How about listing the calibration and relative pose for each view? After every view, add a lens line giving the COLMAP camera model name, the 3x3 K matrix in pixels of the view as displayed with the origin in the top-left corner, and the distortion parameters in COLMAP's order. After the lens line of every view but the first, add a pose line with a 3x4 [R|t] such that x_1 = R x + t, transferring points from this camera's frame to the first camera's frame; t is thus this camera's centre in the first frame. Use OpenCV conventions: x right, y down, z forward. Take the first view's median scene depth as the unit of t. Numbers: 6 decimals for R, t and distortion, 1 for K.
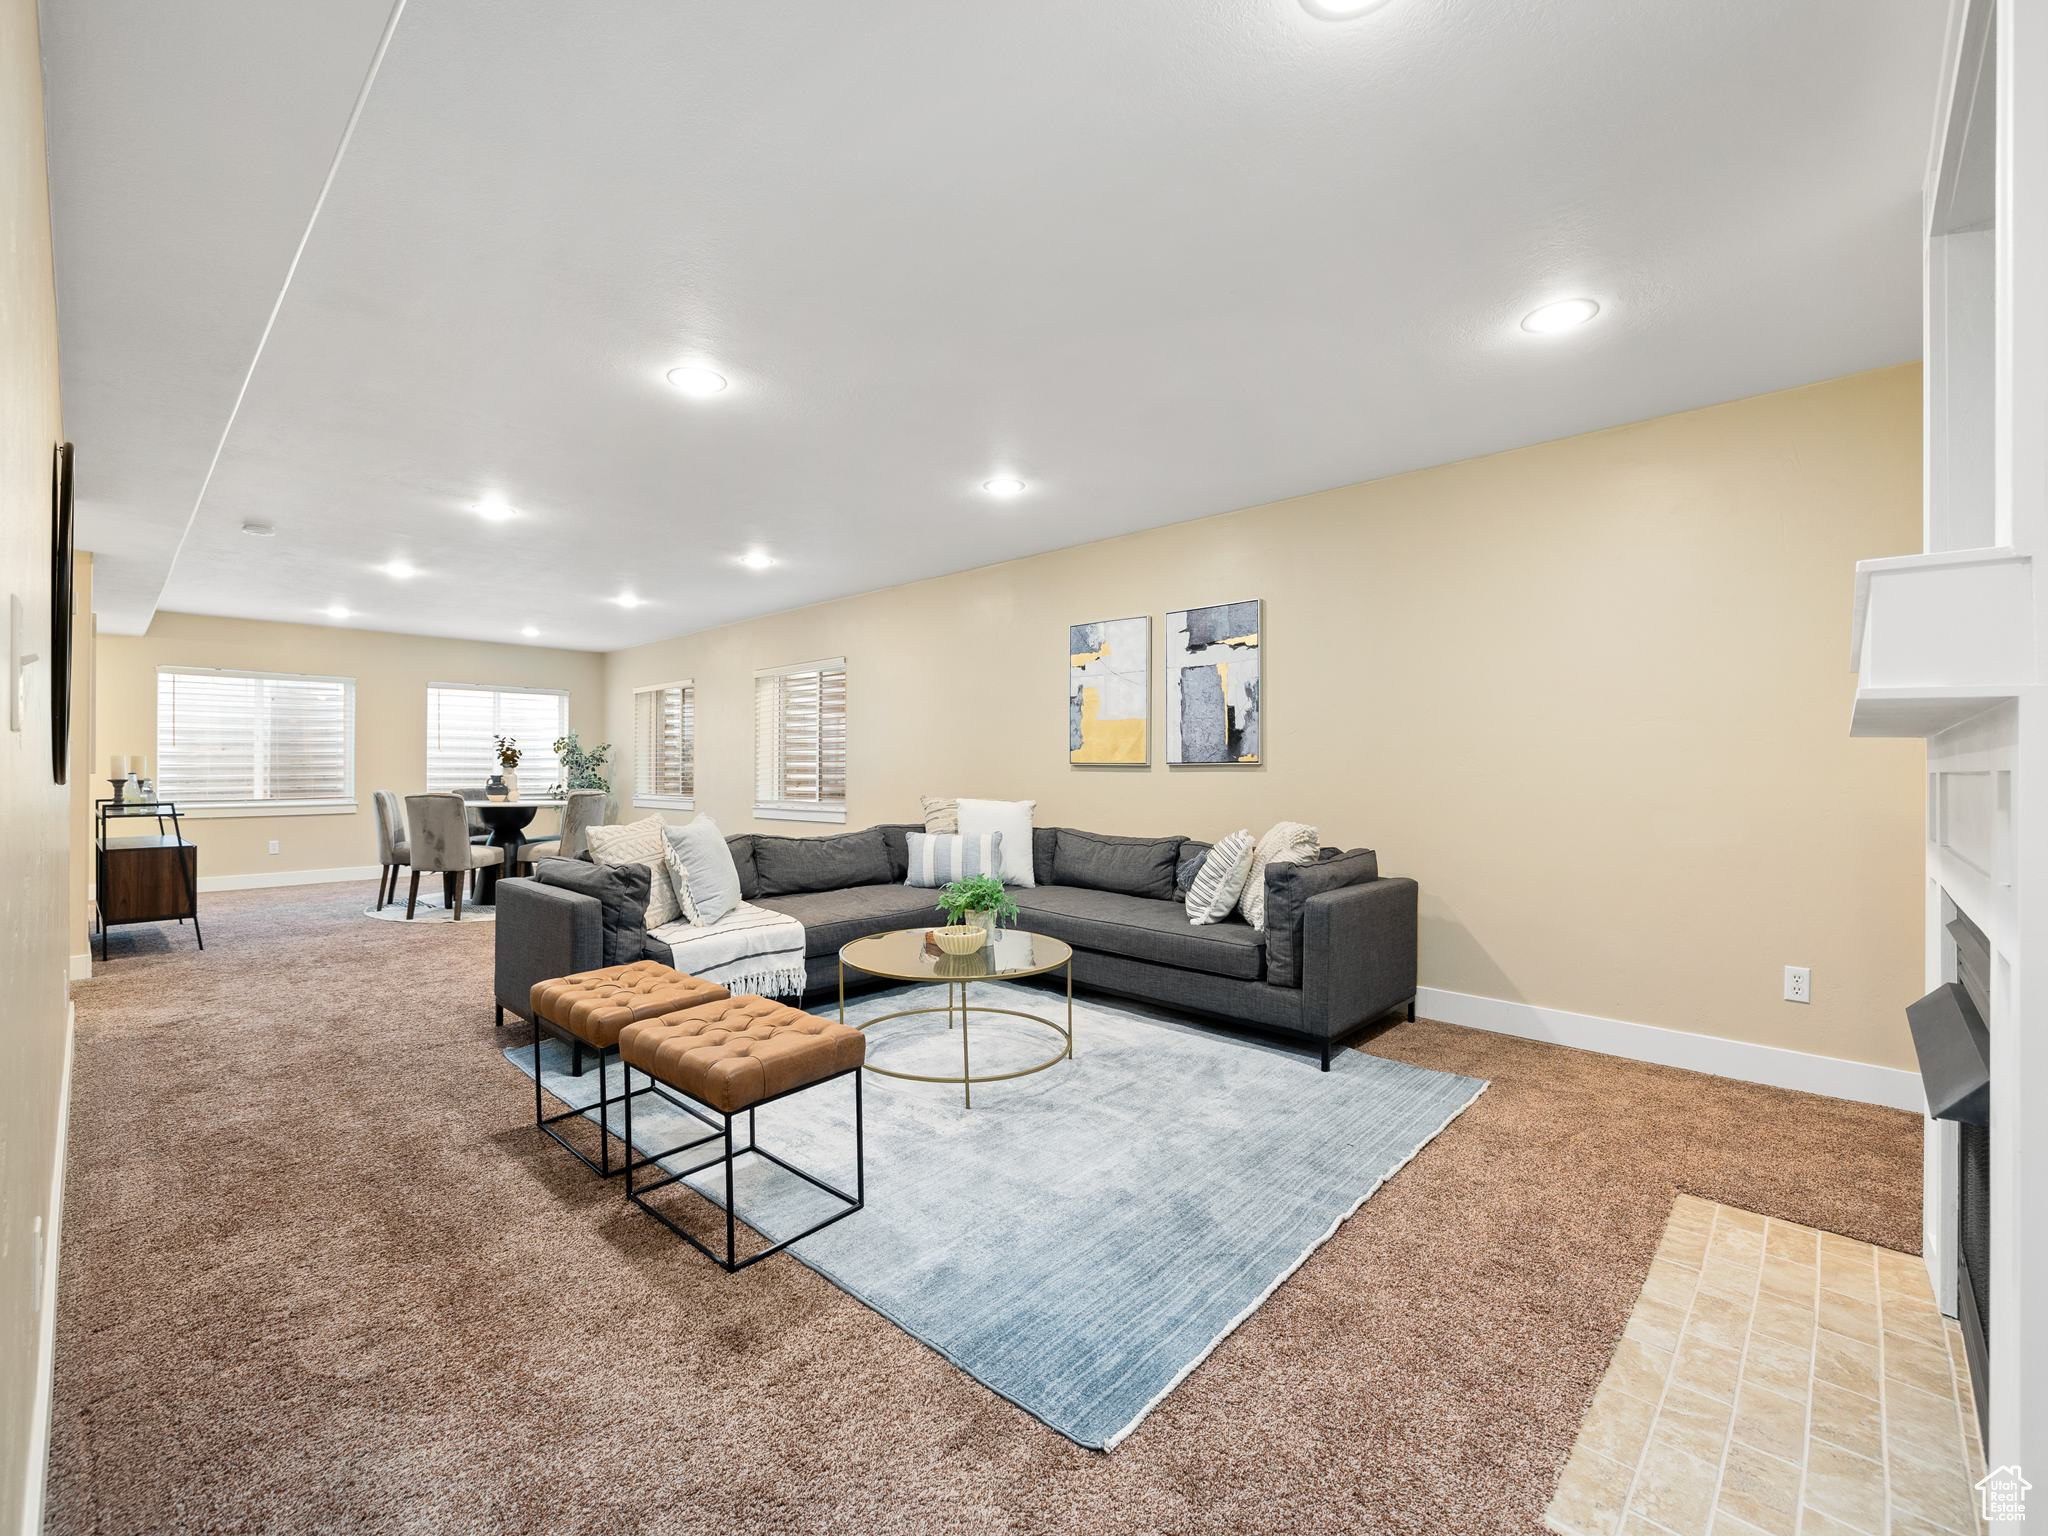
lens RADIAL K [[865.2, 0, 1026.6], [0, 865.2, 766.2], [0, 0, 1]] dist [-0.000541, -0.000098]
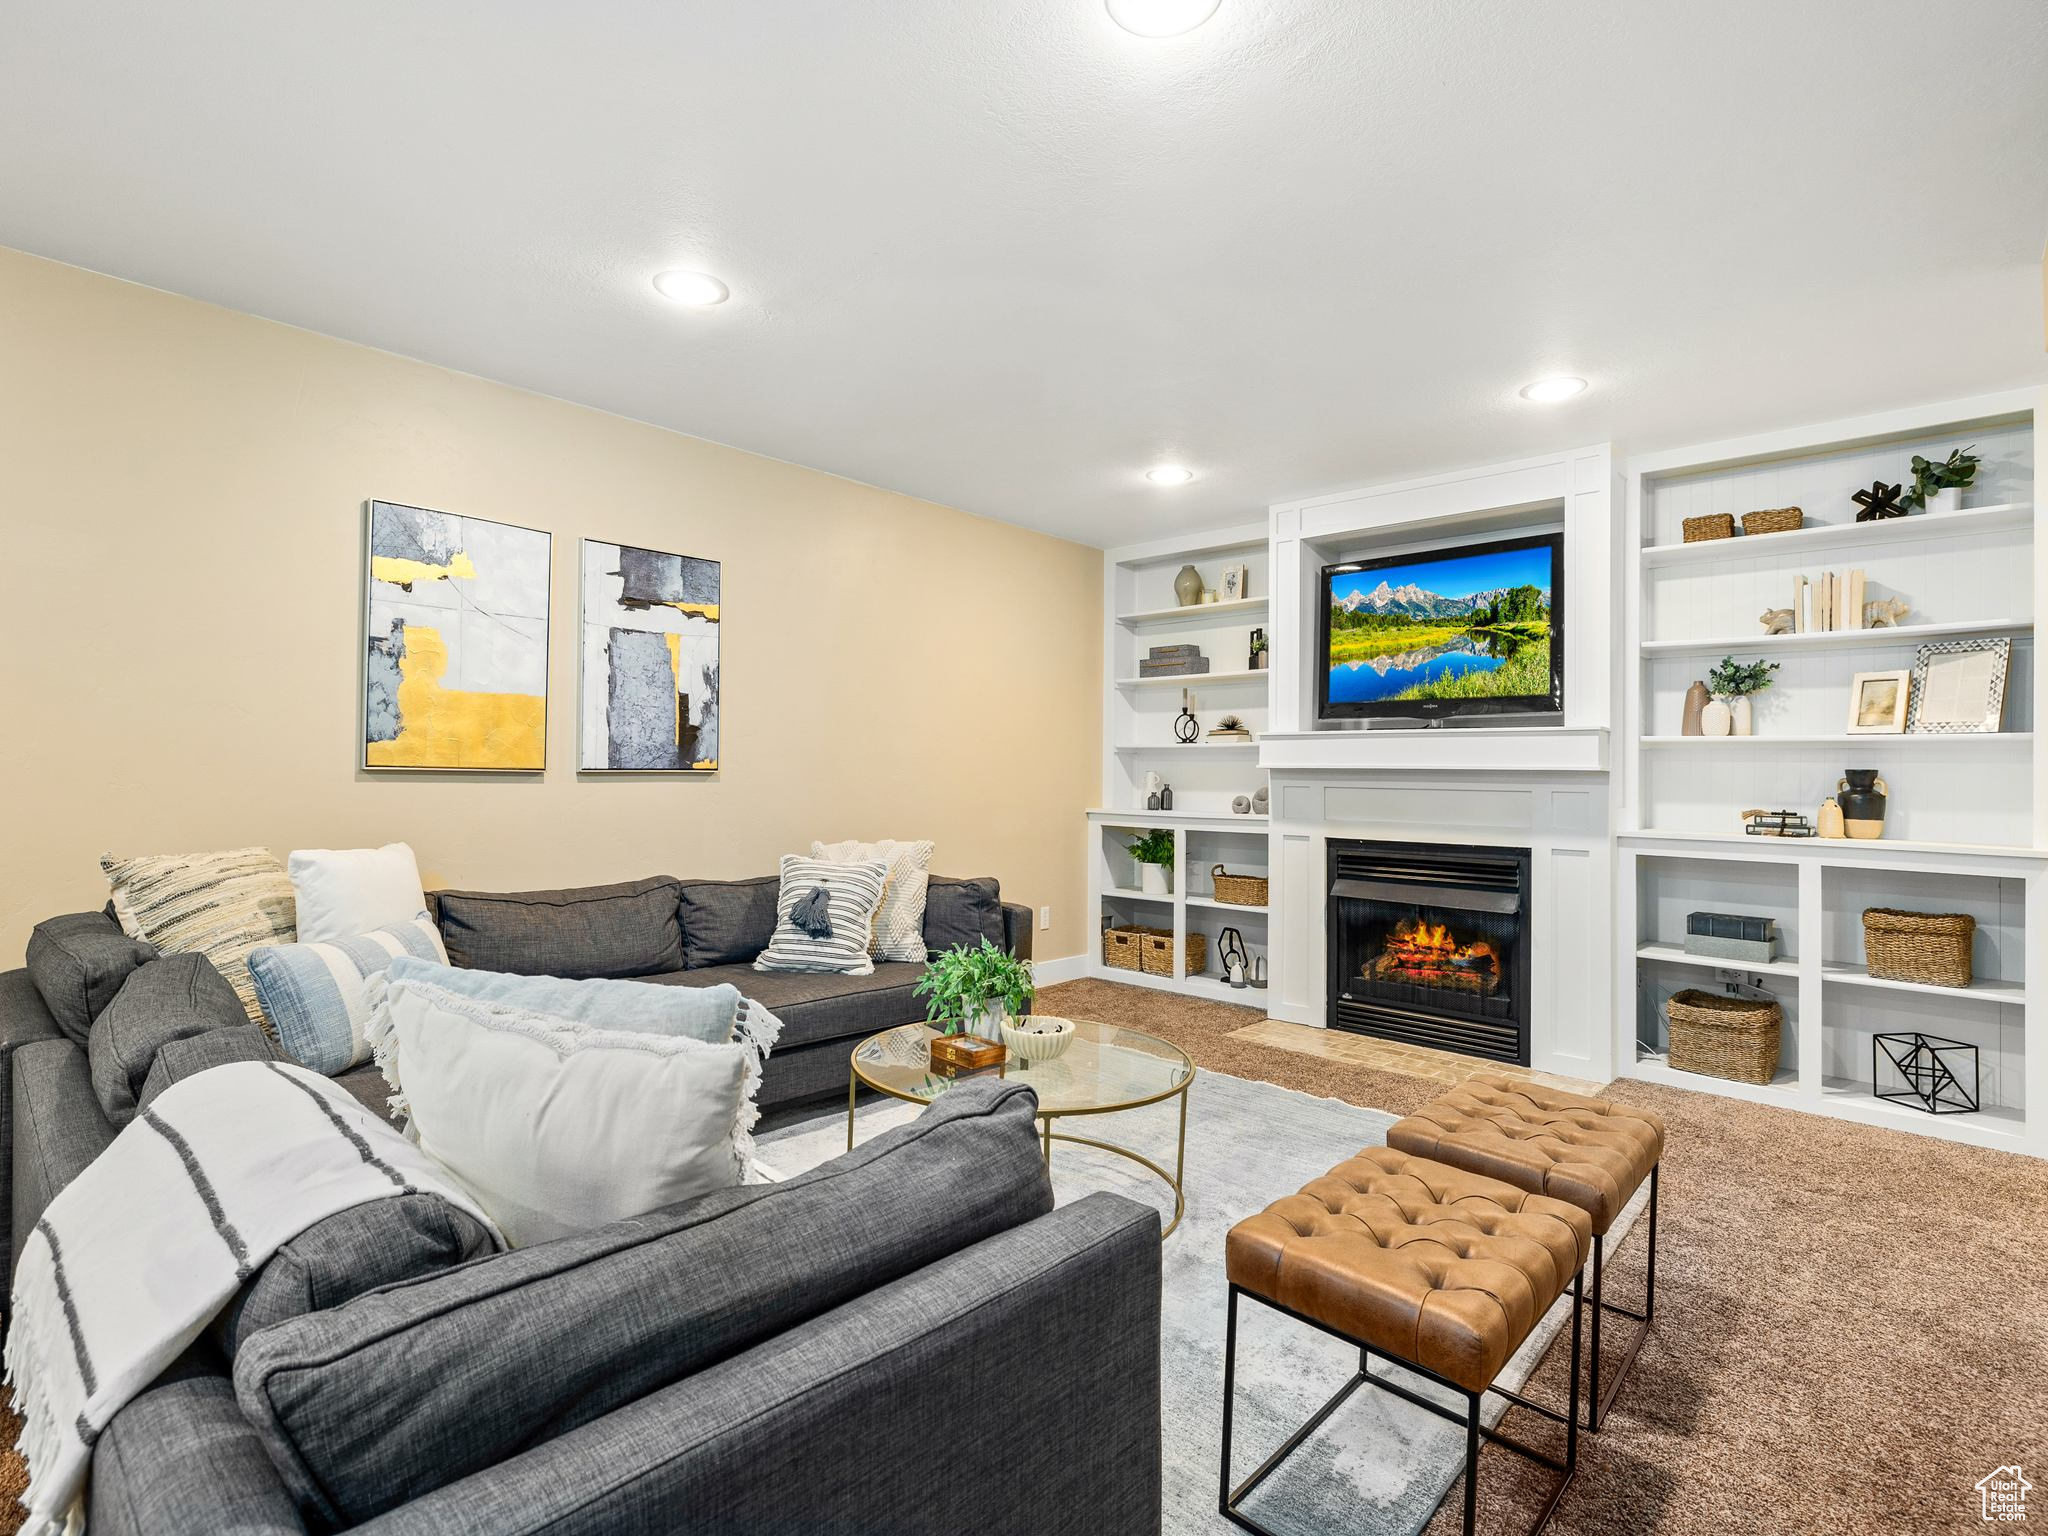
lens RADIAL K [[973.6, 0, 1028.5], [0, 973.6, 765.3], [0, 0, 1]] dist [0.002399, 0.000764]
pose [[0.027134, 0.004348, 0.999622, -0.575178], [-0.018476, 0.999822, -0.003848, -0.009865], [-0.999461, -0.018365, 0.027210, 0.661164]]
